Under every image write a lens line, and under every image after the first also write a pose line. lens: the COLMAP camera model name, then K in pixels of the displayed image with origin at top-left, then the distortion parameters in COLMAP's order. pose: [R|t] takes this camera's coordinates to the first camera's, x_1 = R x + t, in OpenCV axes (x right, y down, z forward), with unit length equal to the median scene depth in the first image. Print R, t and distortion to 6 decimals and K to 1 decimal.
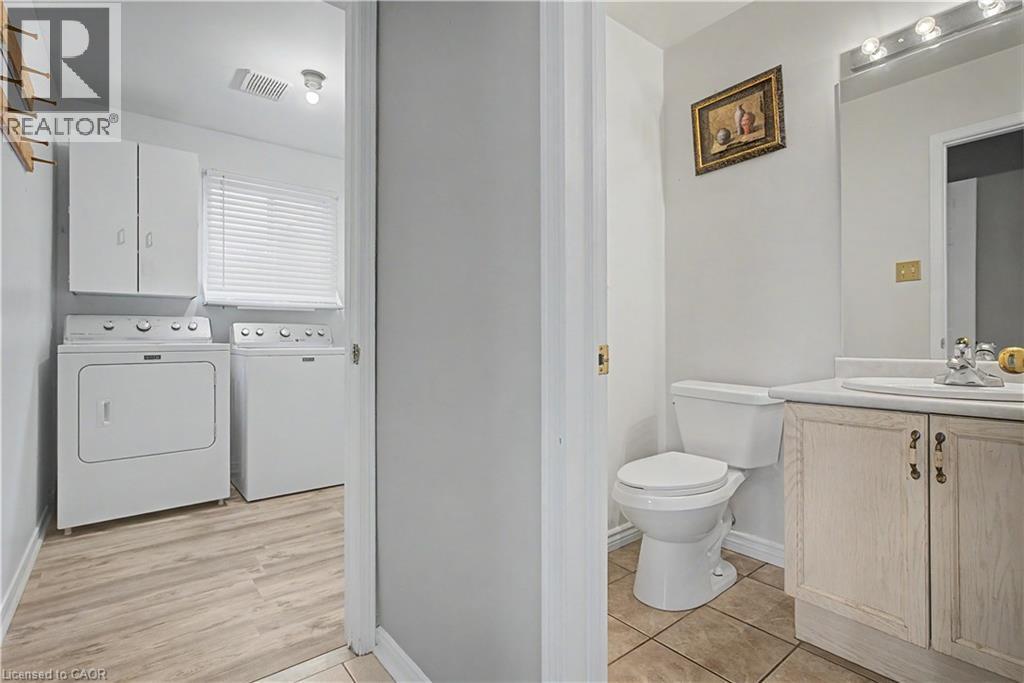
lens RADIAL K [[490.1, 0, 510.8], [0, 490.1, 336.2], [0, 0, 1]] dist [-0.014489, 0.009277]
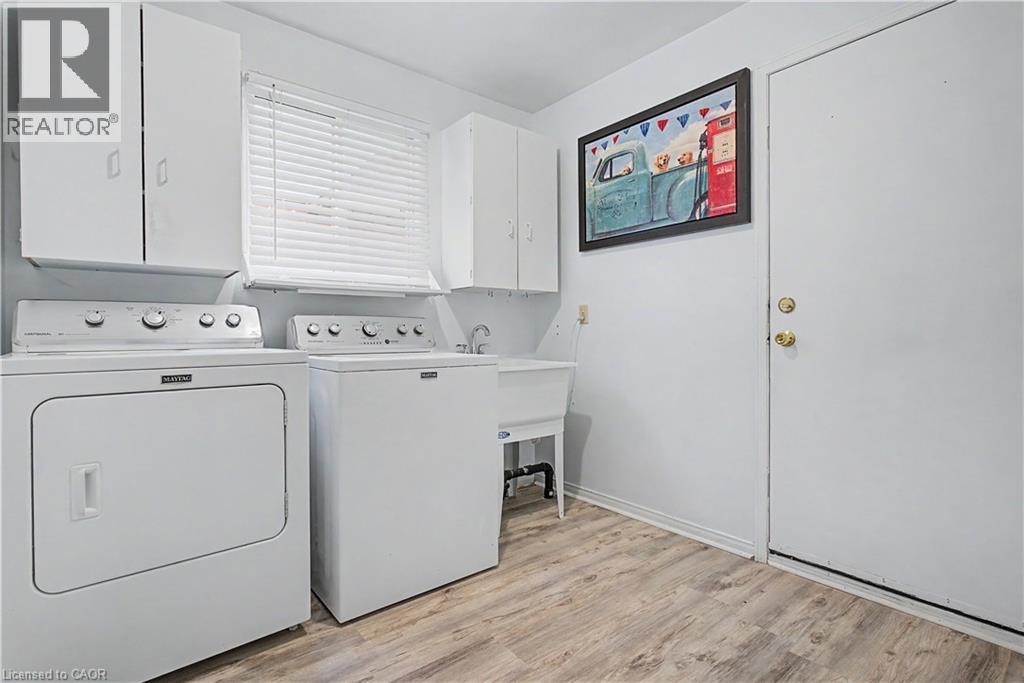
lens RADIAL K [[490.1, 0, 510.8], [0, 490.1, 336.2], [0, 0, 1]] dist [-0.014489, 0.009277]
pose [[0.999967, -0.000154, 0.008183, -0.314070], [0.000043, 0.999909, 0.013499, -0.008684], [-0.008184, -0.013498, 0.999875, 0.390790]]
